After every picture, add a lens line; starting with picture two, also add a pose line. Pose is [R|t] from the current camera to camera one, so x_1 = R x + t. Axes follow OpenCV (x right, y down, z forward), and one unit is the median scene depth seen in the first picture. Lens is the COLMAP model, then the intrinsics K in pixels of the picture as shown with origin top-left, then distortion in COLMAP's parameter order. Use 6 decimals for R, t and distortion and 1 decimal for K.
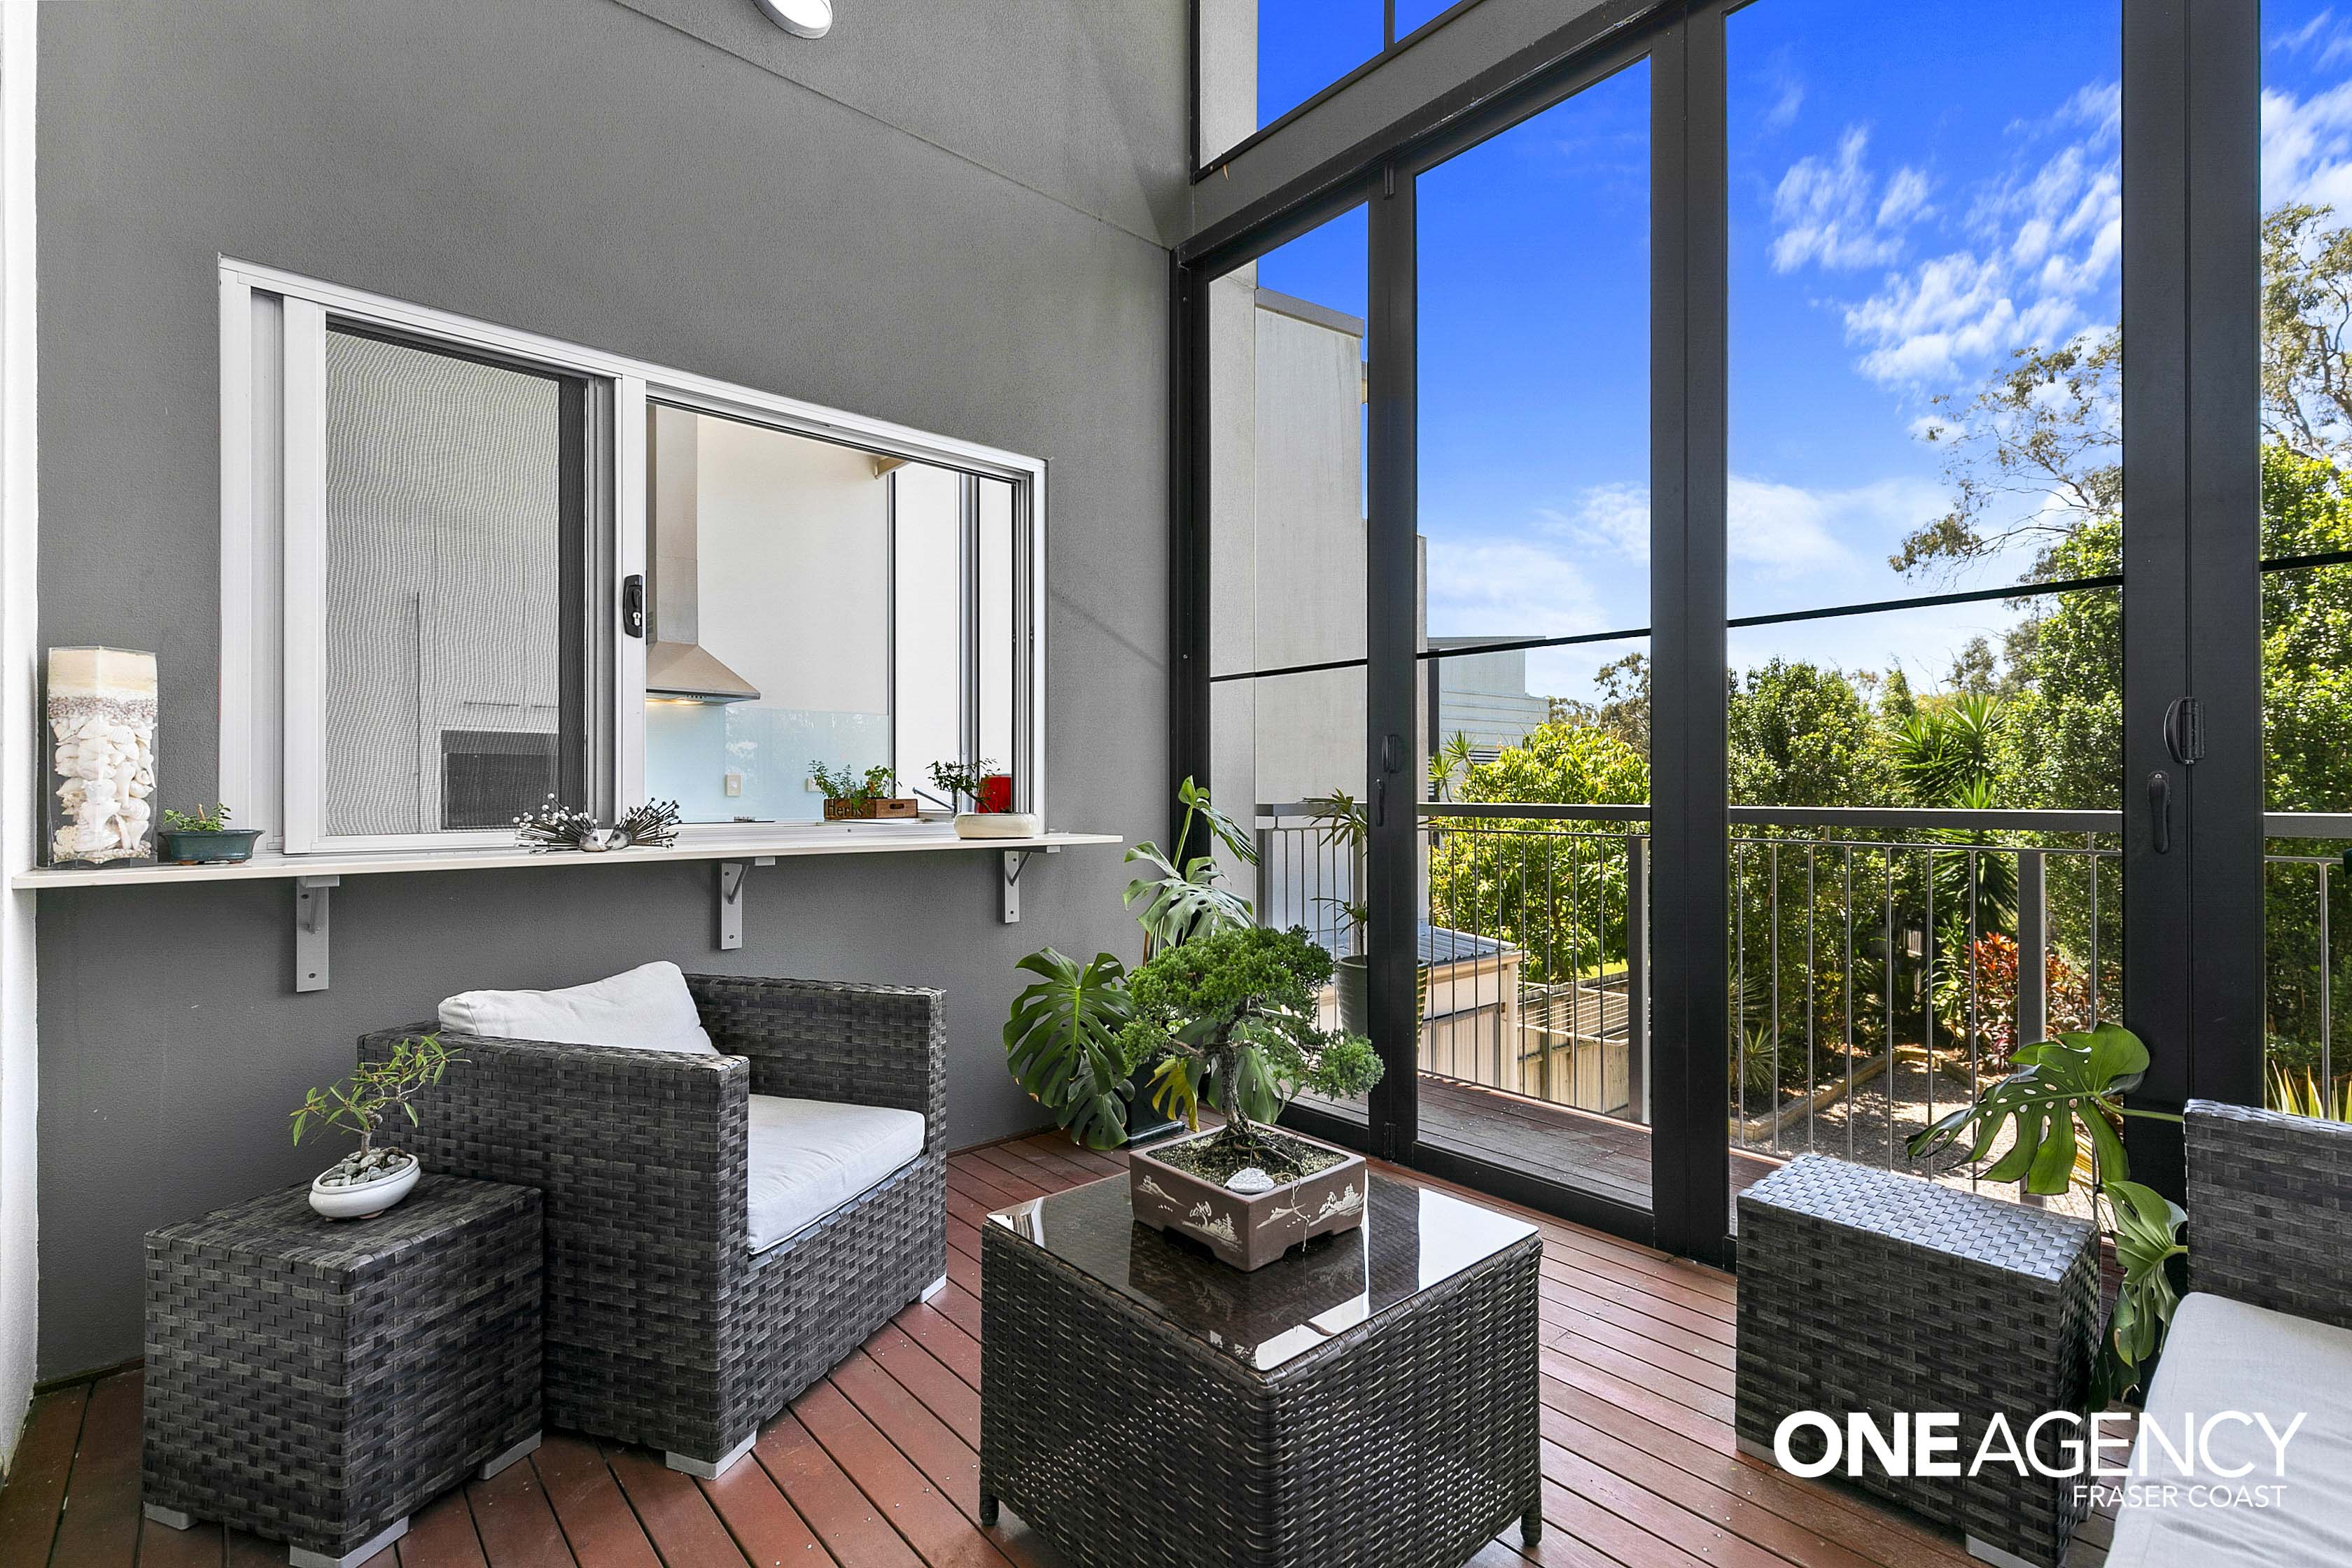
lens RADIAL K [[1066.8, 0, 1191.4], [0, 1066.8, 789.9], [0, 0, 1]] dist [0.013341, -0.000880]
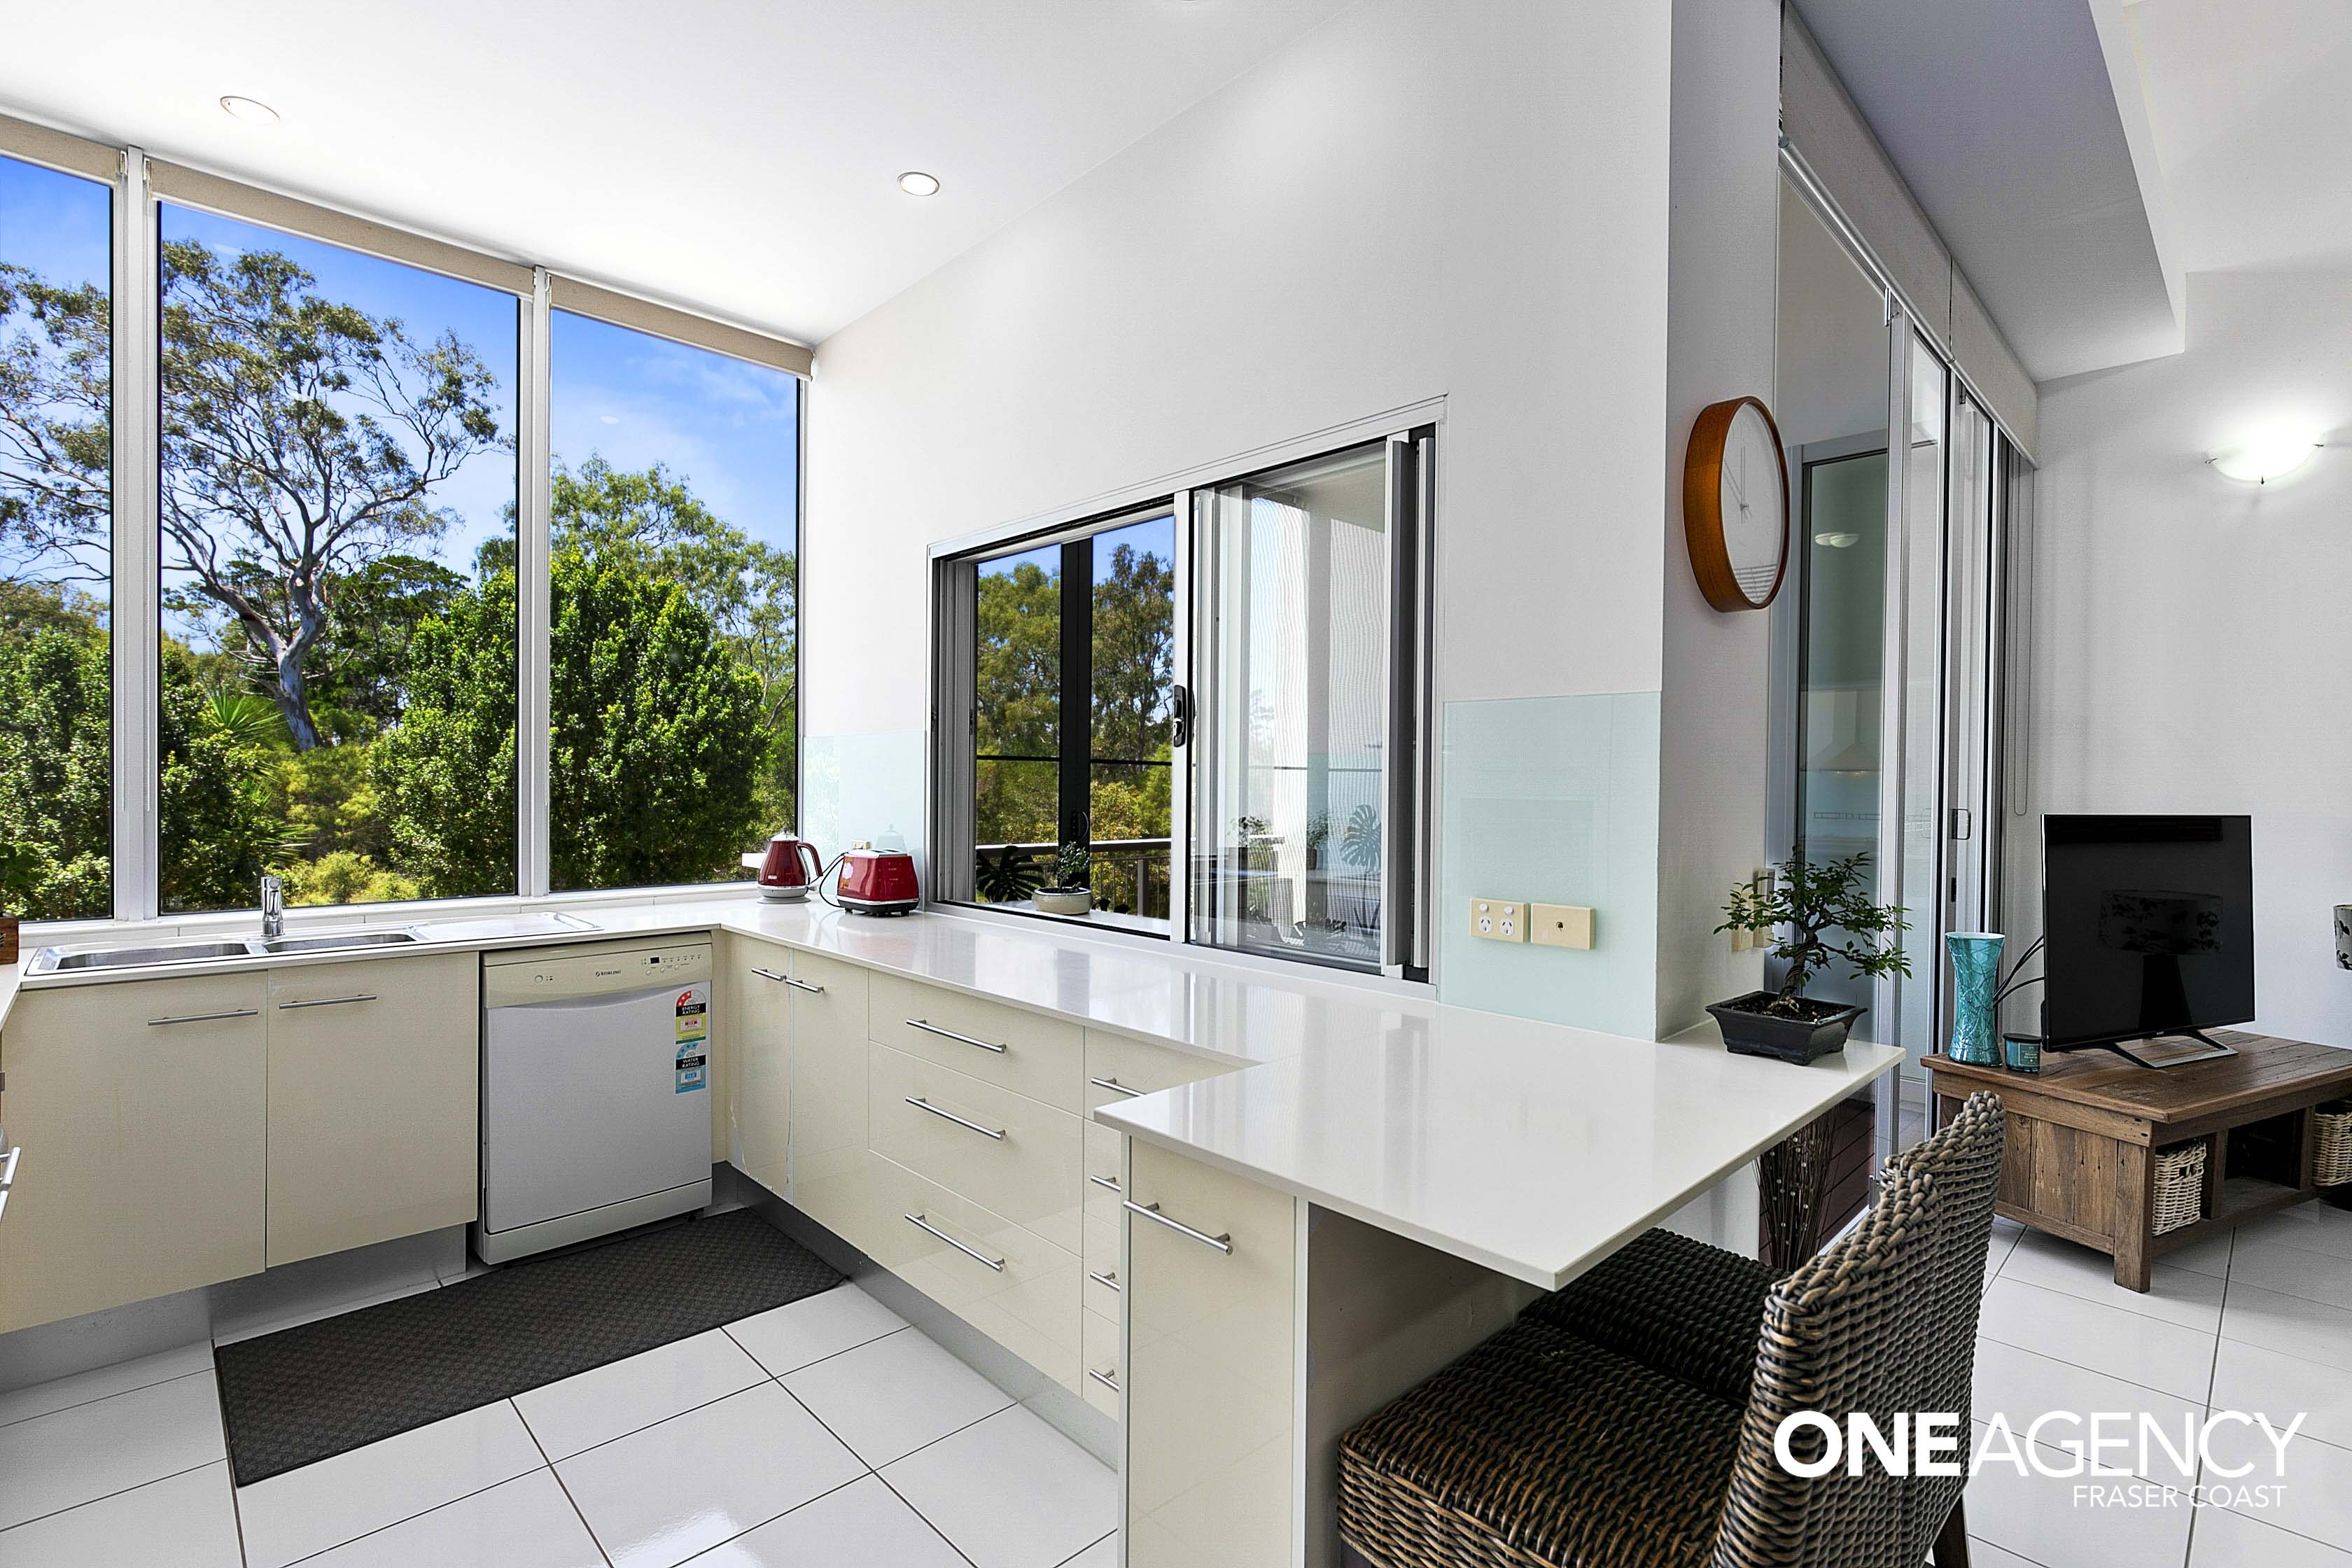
lens RADIAL K [[1082.8, 0, 1186.6], [0, 1082.8, 794.2], [0, 0, 1]] dist [-0.001717, -0.000015]
pose [[-0.037647, -0.015262, 0.999175, -0.415619], [-0.010748, 0.999832, 0.014867, -0.030894], [-0.999233, -0.010179, -0.037805, 0.283095]]
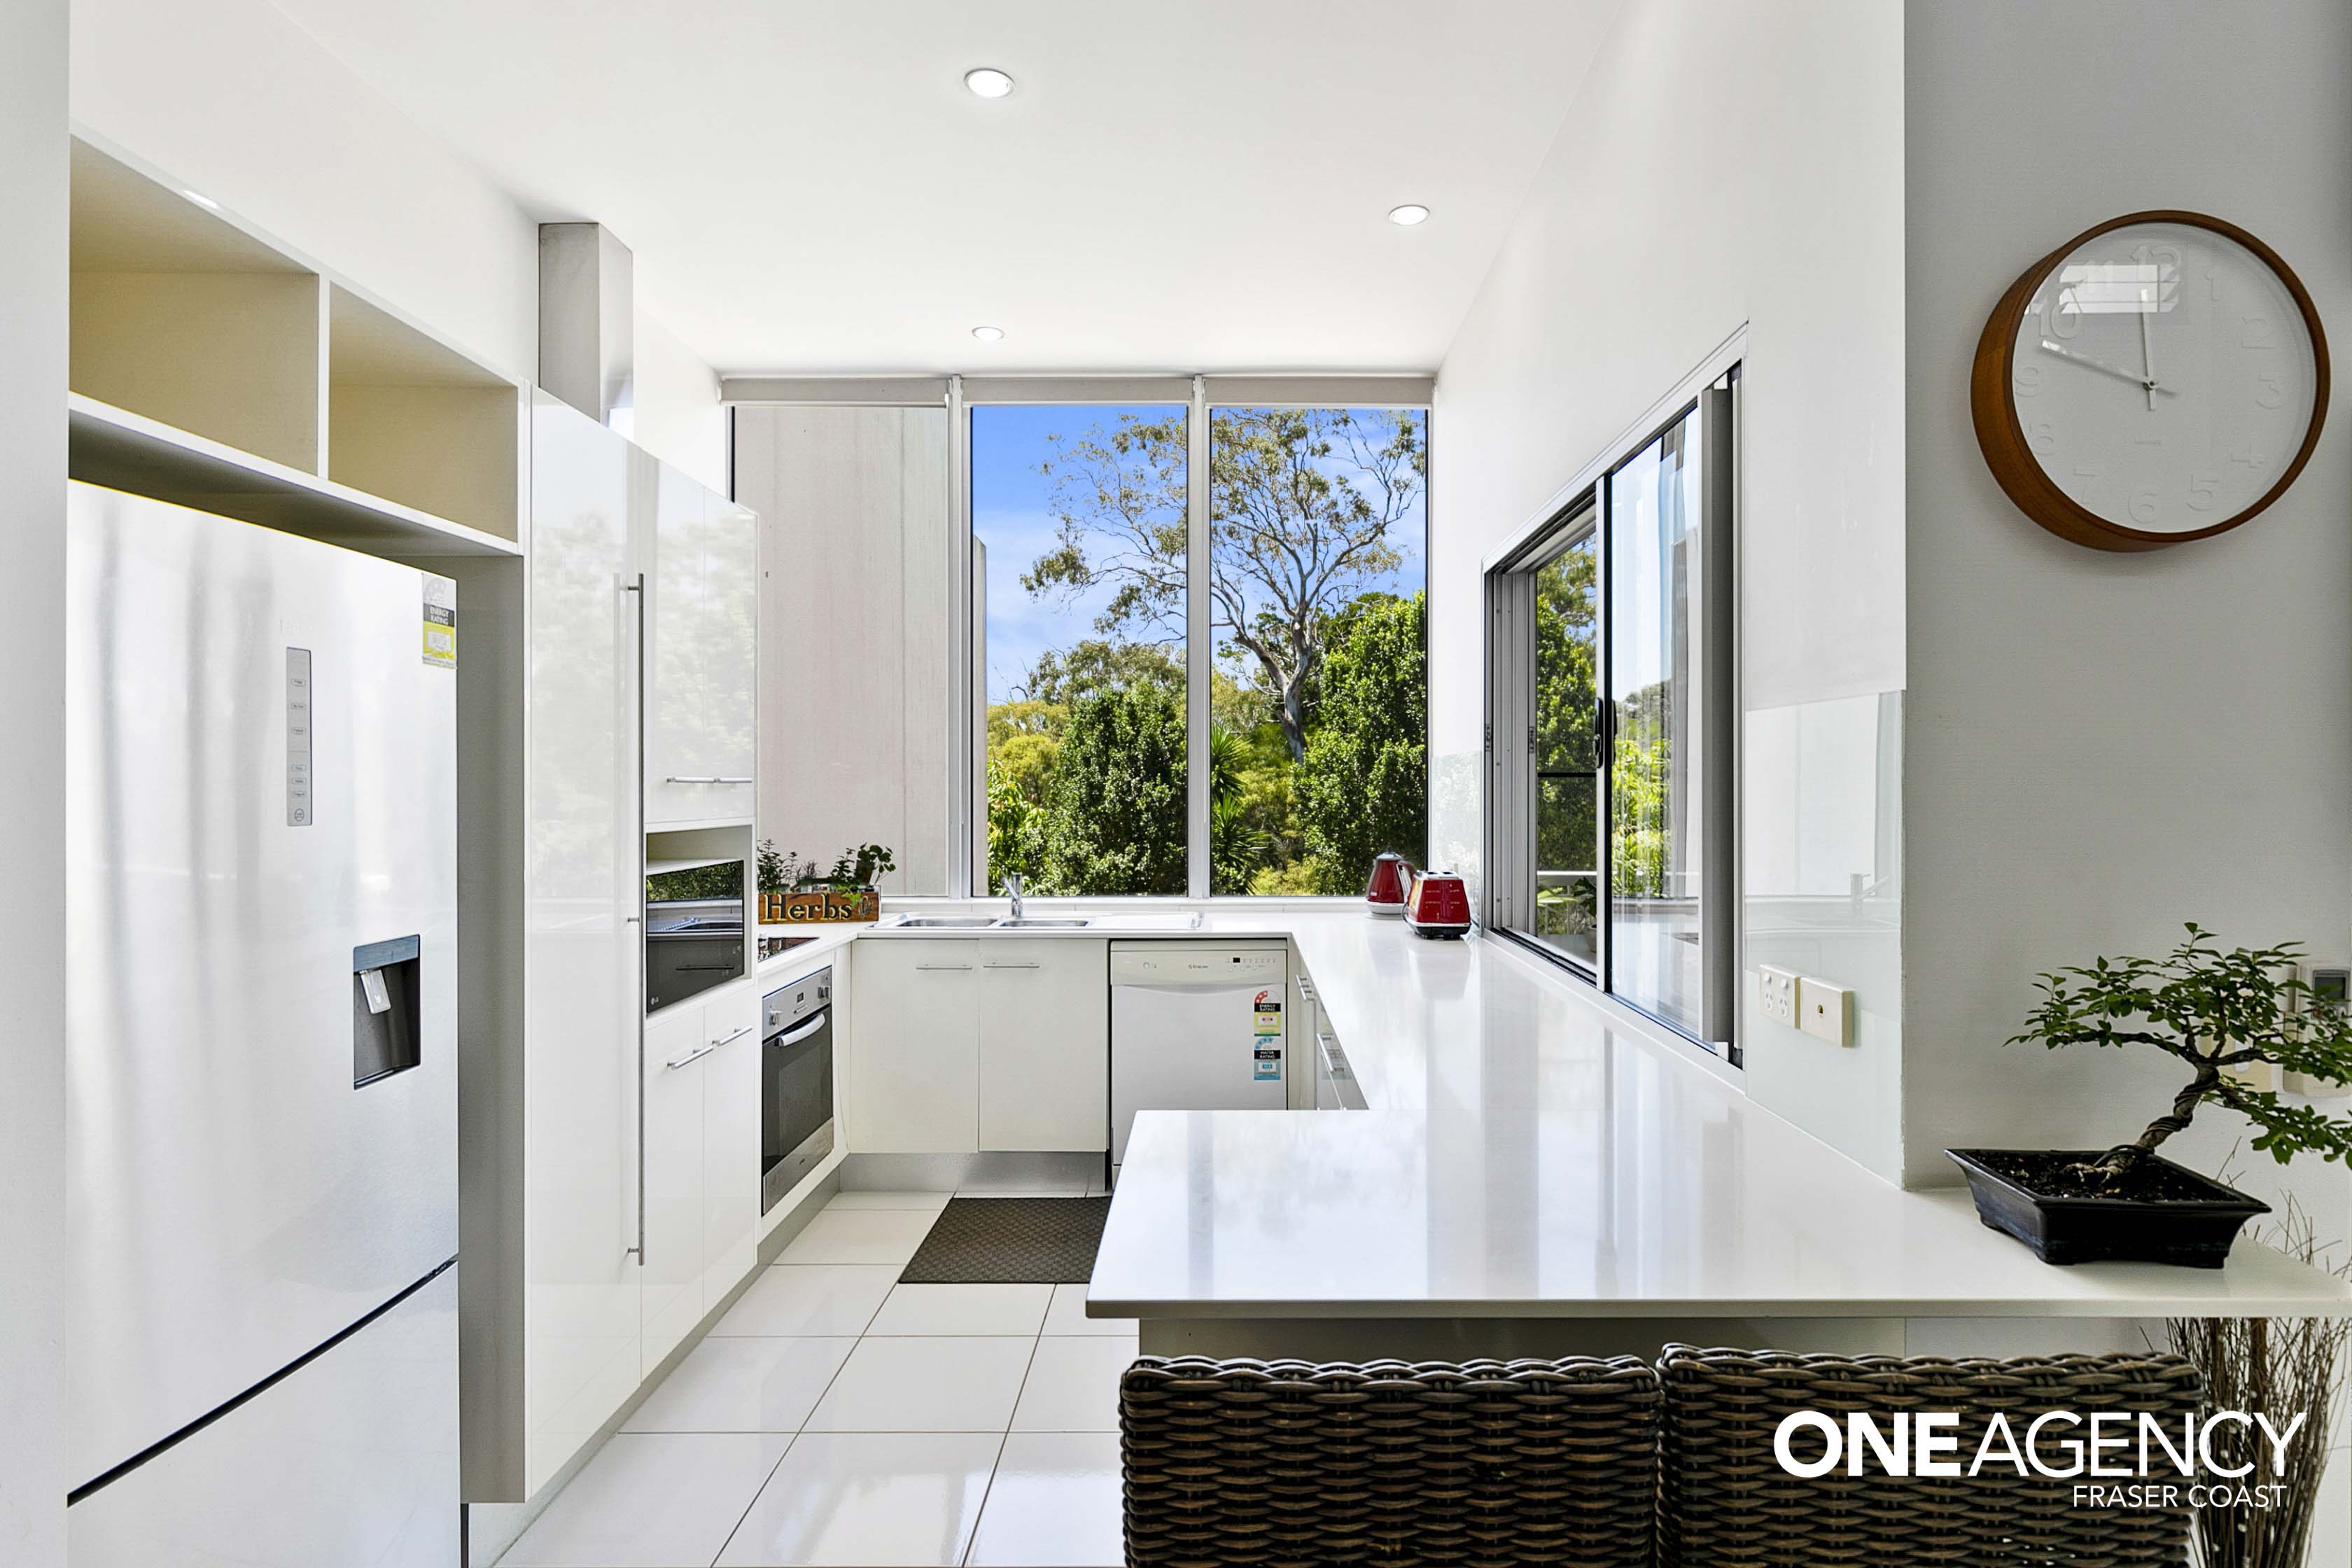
lens RADIAL K [[1198.2, 0, 1222.2], [0, 1198.2, 786.3], [0, 0, 1]] dist [0.002048, 0.000327]
pose [[0.670858, -0.002521, 0.741582, -0.395648], [0.000135, 0.999995, 0.003277, -0.035591], [-0.741586, -0.002099, 0.670854, 0.160406]]
